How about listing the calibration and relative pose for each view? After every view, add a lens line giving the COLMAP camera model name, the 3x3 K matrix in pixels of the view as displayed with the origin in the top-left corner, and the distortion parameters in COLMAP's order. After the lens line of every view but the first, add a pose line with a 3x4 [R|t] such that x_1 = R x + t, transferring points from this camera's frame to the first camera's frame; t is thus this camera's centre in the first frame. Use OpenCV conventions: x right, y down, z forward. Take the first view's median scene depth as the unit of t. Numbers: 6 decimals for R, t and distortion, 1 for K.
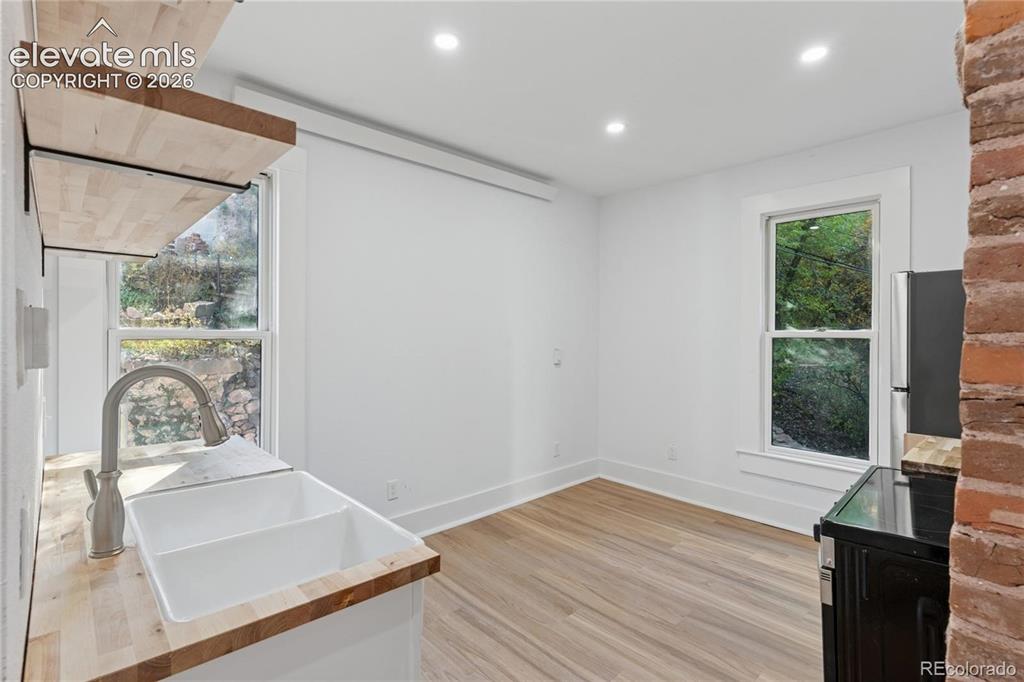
lens RADIAL K [[491.4, 0, 512.0], [0, 491.4, 341.0], [0, 0, 1]] dist [0.000327, 0.000733]
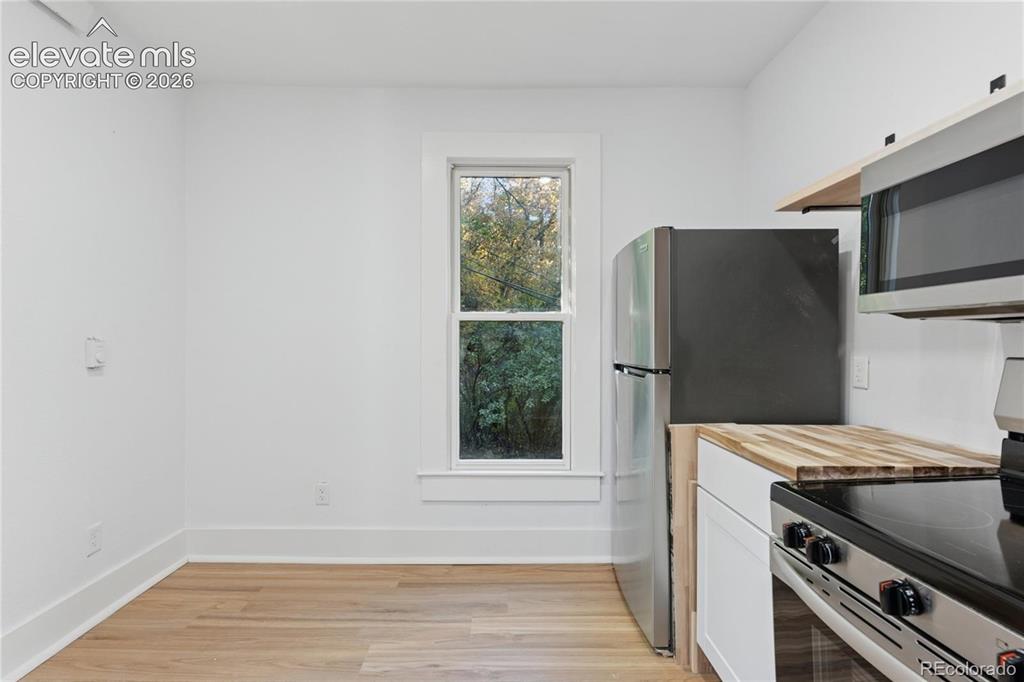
lens RADIAL K [[491.4, 0, 512.0], [0, 491.4, 341.0], [0, 0, 1]] dist [0.000327, 0.000733]
pose [[0.677405, 0.000484, 0.735610, 0.012924], [0.011274, 0.999875, -0.011040, 0.034671], [-0.735524, 0.015772, 0.677315, 0.405149]]
